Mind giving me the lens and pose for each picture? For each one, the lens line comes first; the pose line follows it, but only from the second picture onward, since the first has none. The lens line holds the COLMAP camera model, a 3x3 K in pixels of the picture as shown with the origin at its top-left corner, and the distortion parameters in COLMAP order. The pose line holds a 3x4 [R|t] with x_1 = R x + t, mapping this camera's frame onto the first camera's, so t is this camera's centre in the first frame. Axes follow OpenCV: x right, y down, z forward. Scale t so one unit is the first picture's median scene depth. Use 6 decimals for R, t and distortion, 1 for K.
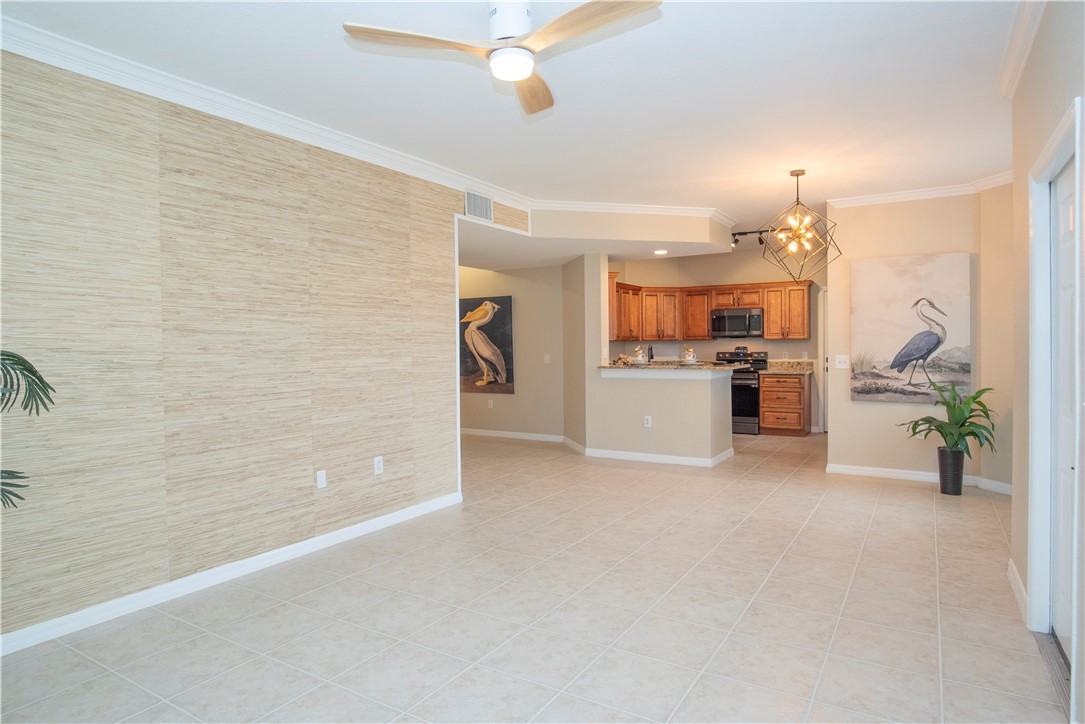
lens RADIAL K [[625.7, 0, 538.3], [0, 625.7, 357.4], [0, 0, 1]] dist [-0.037726, 0.014587]
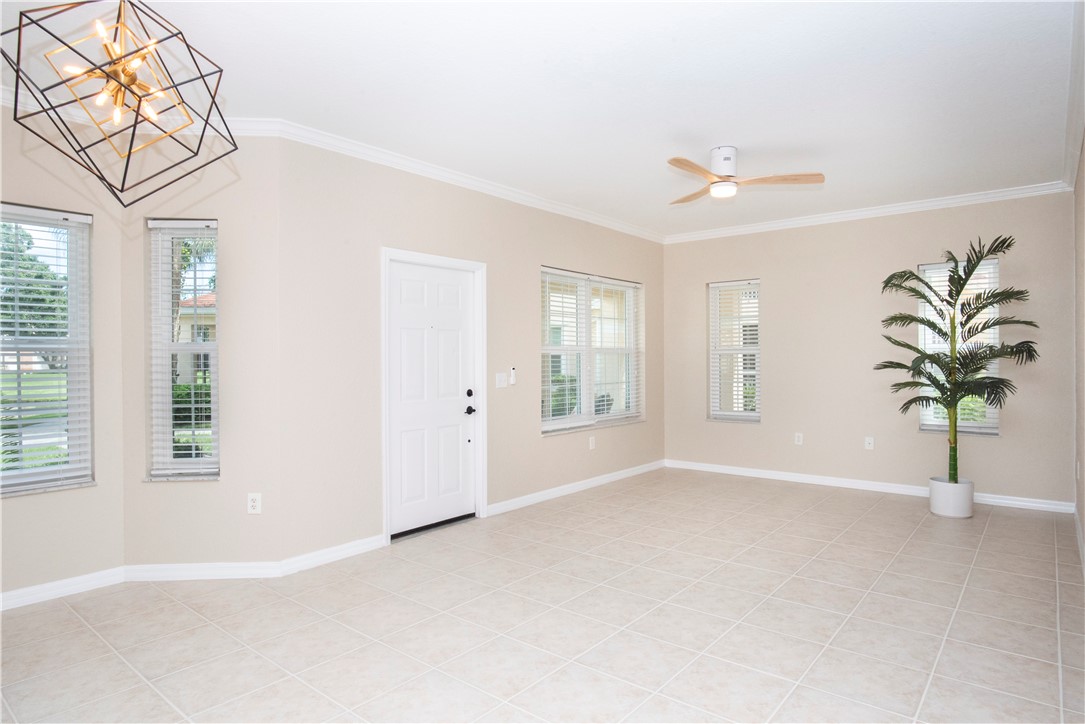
lens RADIAL K [[625.7, 0, 552.6], [0, 625.7, 367.7], [0, 0, 1]] dist [-0.037726, 0.014587]
pose [[-0.993182, 0.013996, 0.115728, 0.122286], [0.017866, 0.999313, 0.032475, -0.025279], [-0.115194, 0.034321, -0.992750, 1.445002]]
